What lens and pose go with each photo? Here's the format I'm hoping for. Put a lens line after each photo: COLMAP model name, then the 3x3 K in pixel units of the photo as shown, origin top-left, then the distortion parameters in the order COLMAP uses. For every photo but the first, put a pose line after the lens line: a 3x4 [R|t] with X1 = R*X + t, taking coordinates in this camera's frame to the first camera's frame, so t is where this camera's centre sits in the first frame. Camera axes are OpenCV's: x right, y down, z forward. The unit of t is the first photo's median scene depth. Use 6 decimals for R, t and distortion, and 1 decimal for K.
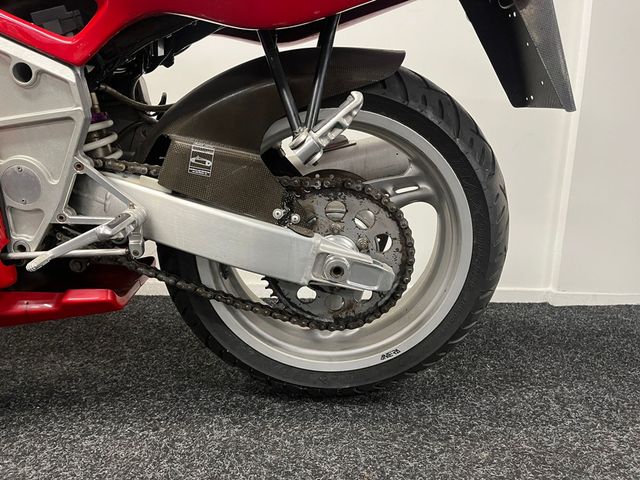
lens RADIAL K [[486.6, 0, 320.8], [0, 486.6, 252.0], [0, 0, 1]] dist [0.072783, -0.098896]
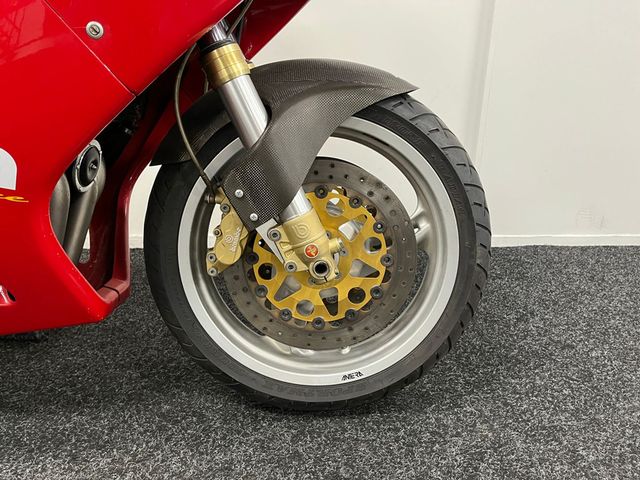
lens RADIAL K [[486.6, 0, 323.1], [0, 486.6, 238.9], [0, 0, 1]] dist [0.072783, -0.098896]
pose [[0.999517, -0.026429, 0.016321, 0.258098], [0.023851, 0.989600, 0.141858, -0.141429], [-0.019901, -0.141400, 0.989752, -0.126800]]
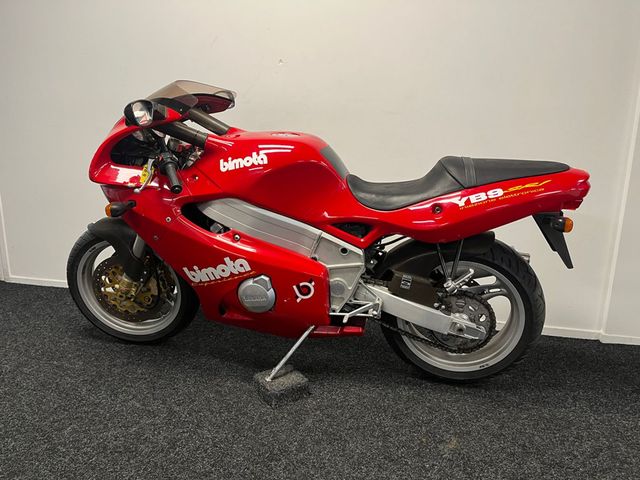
lens RADIAL K [[486.6, 0, 322.9], [0, 486.6, 240.7], [0, 0, 1]] dist [0.072783, -0.098896]
pose [[0.972823, 0.043301, -0.227466, -0.086098], [-0.042616, 0.999060, 0.007927, -0.358039], [0.227595, 0.001982, 0.973754, -1.372631]]
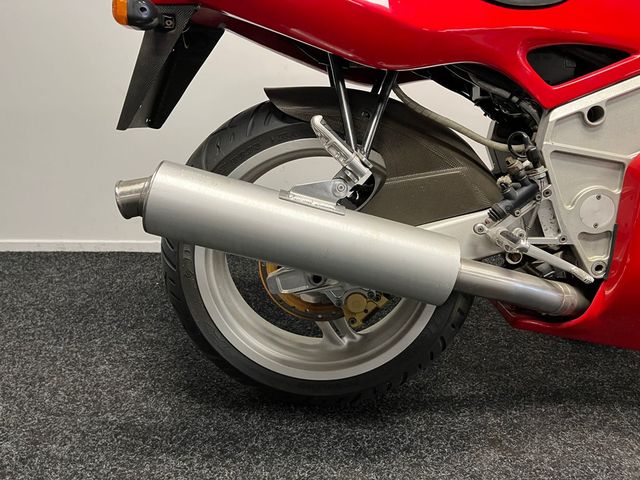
lens RADIAL K [[486.6, 0, 322.4], [0, 486.6, 236.9], [0, 0, 1]] dist [0.072783, -0.098896]
pose [[0.998731, -0.014374, -0.048269, -1.409421], [0.021582, 0.988097, 0.152312, -0.263222], [0.045505, -0.153160, 0.987153, -0.303935]]
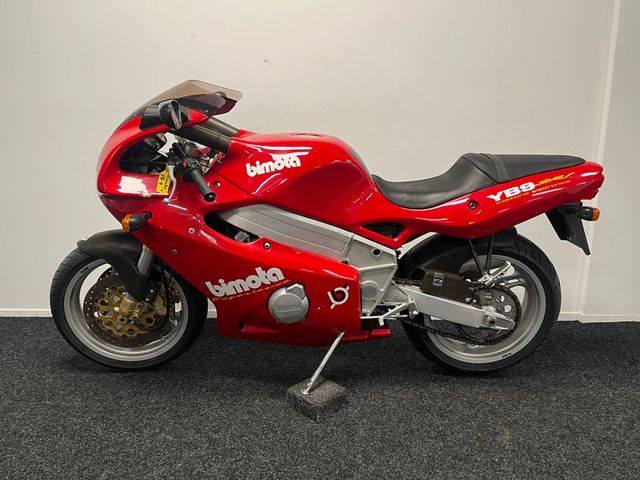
lens RADIAL K [[486.6, 0, 317.8], [0, 486.6, 237.8], [0, 0, 1]] dist [0.072783, -0.098896]
pose [[0.998845, -0.019257, -0.044027, -0.662143], [0.018897, 0.999785, -0.008583, -0.349586], [0.044183, 0.007741, 0.998993, -1.377773]]
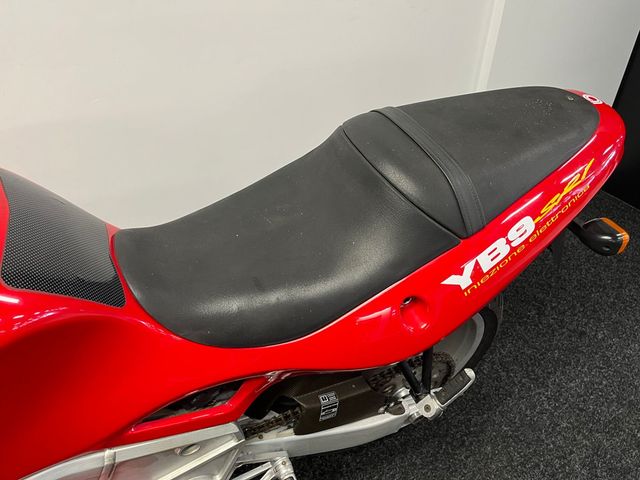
lens RADIAL K [[486.6, 0, 322.7], [0, 486.6, 237.2], [0, 0, 1]] dist [0.072783, -0.098896]
pose [[0.909461, -0.287652, 0.300227, -0.438416], [0.115303, 0.868228, 0.482582, -1.006637], [-0.399481, -0.404273, 0.822787, 0.163263]]
